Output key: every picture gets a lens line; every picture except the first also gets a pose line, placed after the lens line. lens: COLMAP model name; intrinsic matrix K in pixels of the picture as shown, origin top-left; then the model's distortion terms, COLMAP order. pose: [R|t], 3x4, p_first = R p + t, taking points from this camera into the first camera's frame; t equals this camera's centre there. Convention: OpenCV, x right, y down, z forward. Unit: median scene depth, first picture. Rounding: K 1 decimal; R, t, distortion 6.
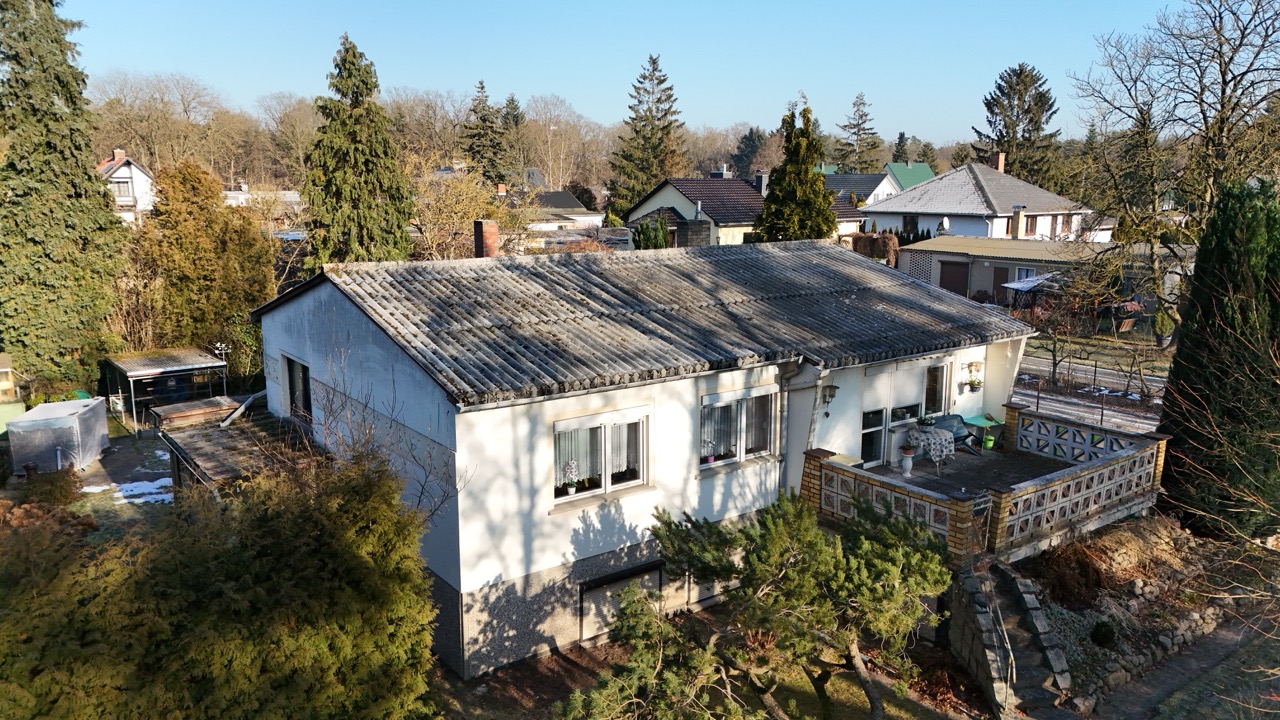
lens RADIAL K [[885.9, 0, 640.0], [0, 885.9, 360.0], [0, 0, 1]] dist [0.078053, -0.070447]
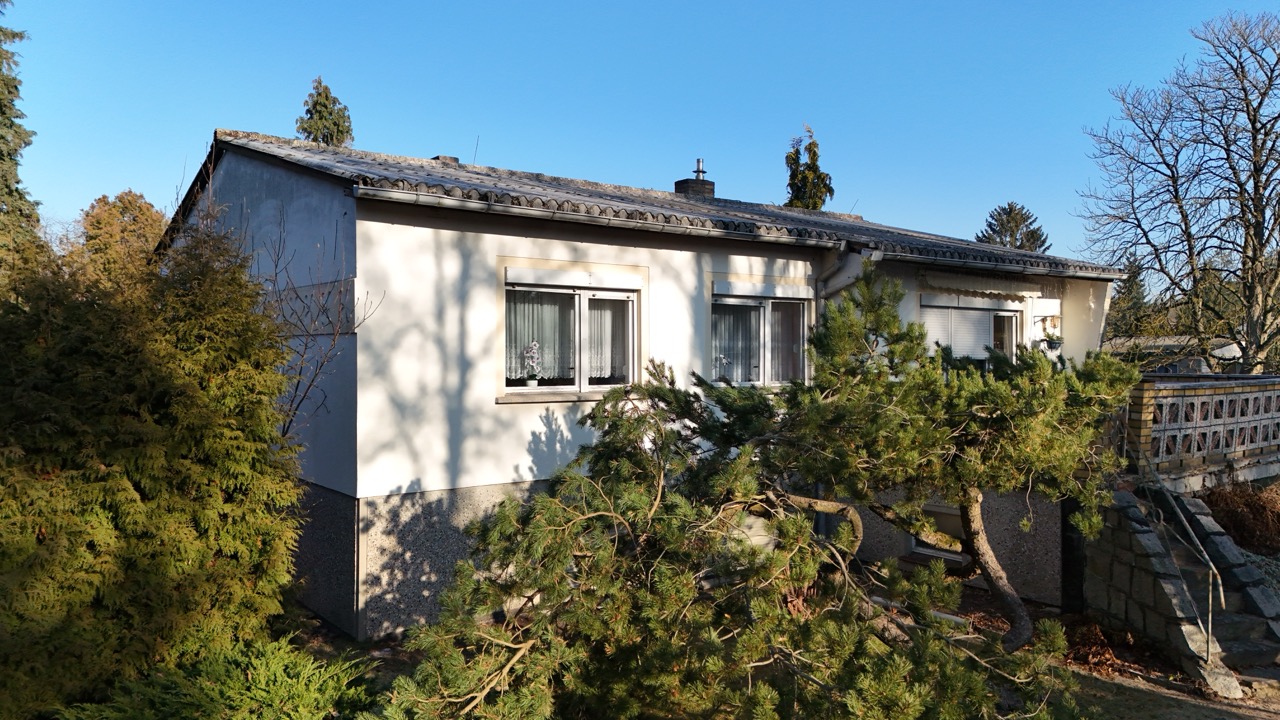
lens RADIAL K [[897.0, 0, 641.4], [0, 897.0, 358.7], [0, 0, 1]] dist [0.088578, -0.081776]
pose [[0.999962, 0.001385, 0.008615, 0.004013], [0.000182, 0.983813, -0.179196, 0.214230], [-0.008724, 0.179190, 0.983776, 0.245428]]
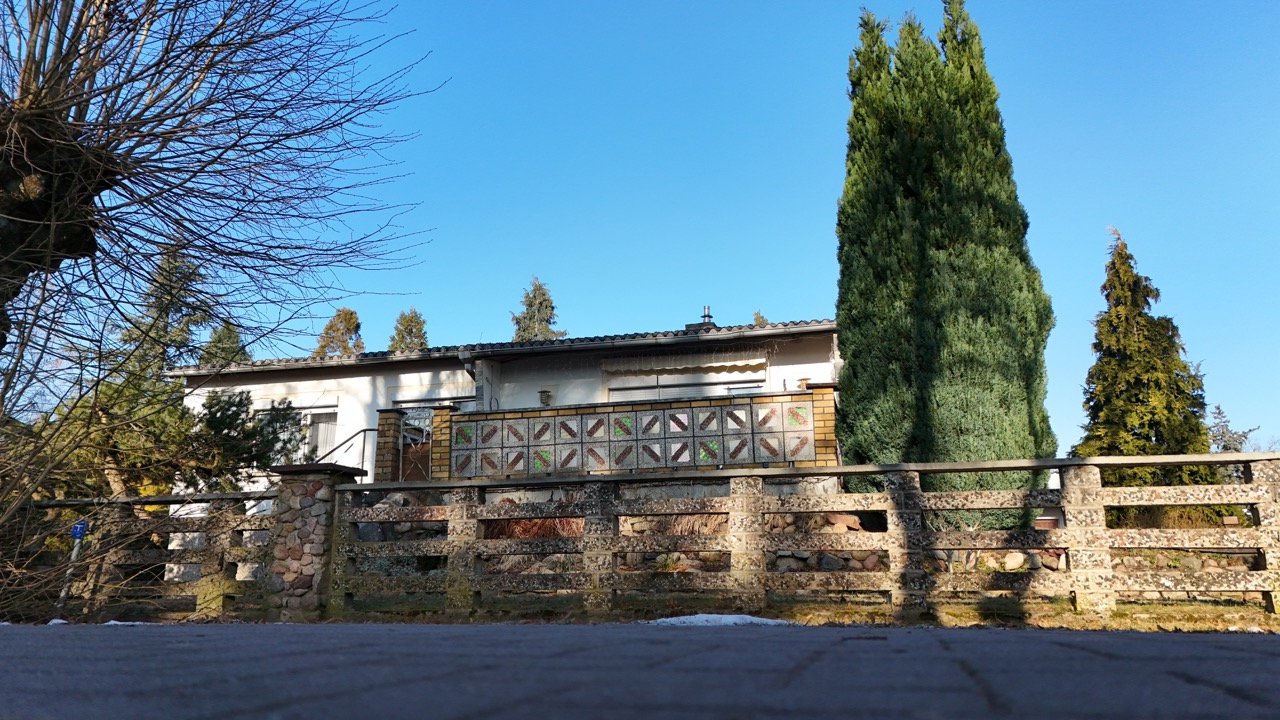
lens RADIAL K [[885.9, 0, 640.0], [0, 885.9, 360.0], [0, 0, 1]] dist [0.078053, -0.070447]
pose [[0.634445, -0.199519, -0.746774, 0.982163], [-0.139974, 0.920485, -0.364849, 0.324357], [0.760189, 0.336006, 0.556069, 0.542996]]
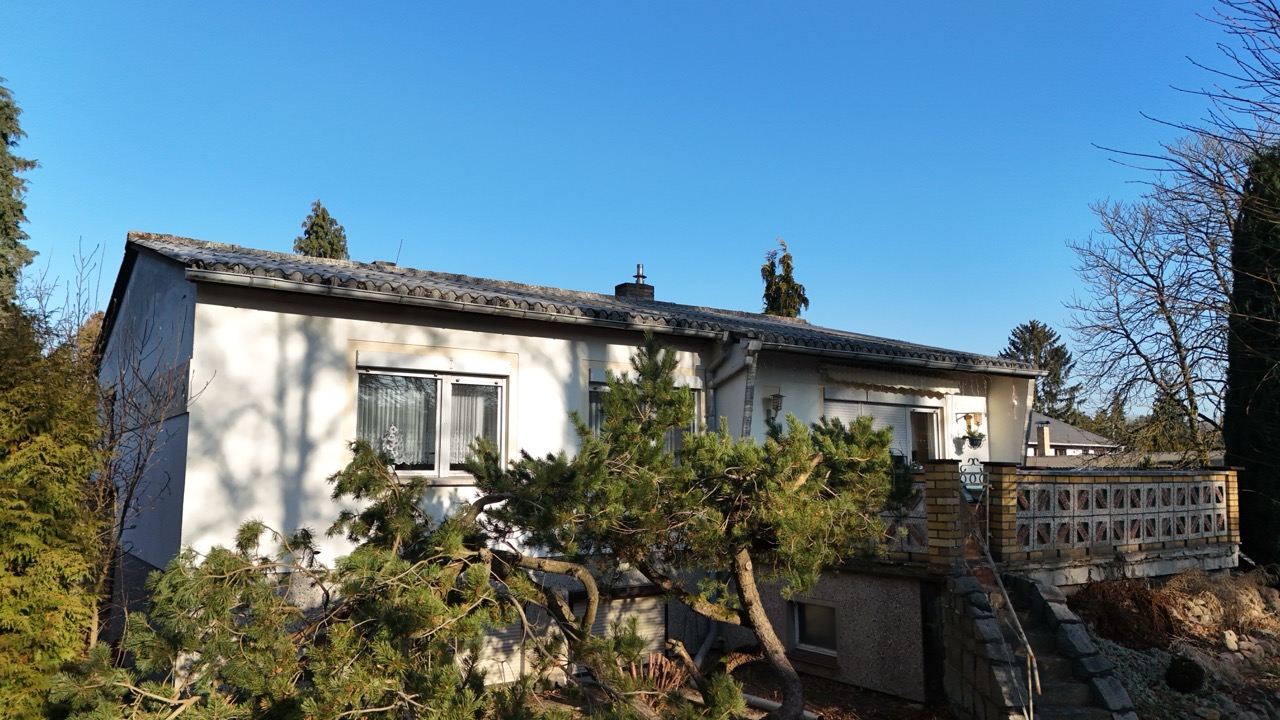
lens RADIAL K [[896.2, 0, 640.2], [0, 896.2, 364.8], [0, 0, 1]] dist [0.108578, -0.122222]
pose [[0.999555, -0.002367, -0.029724, 0.121239], [-0.006738, 0.953130, -0.302487, 0.238463], [0.029046, 0.302553, 0.952690, 0.248928]]
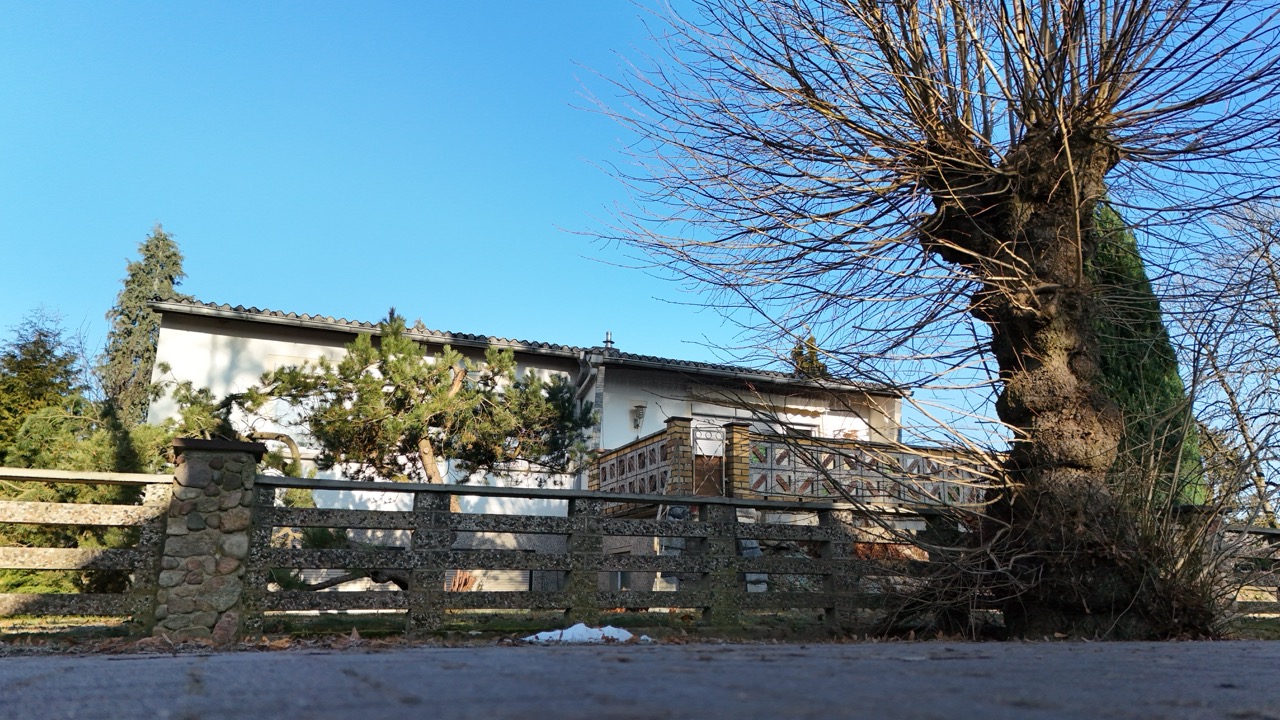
lens RADIAL K [[897.0, 0, 641.4], [0, 897.0, 358.7], [0, 0, 1]] dist [0.088578, -0.081776]
pose [[0.977213, -0.060473, -0.203462, 0.414106], [-0.035904, 0.897650, -0.439243, 0.398757], [0.209200, 0.436540, 0.875025, 0.147527]]
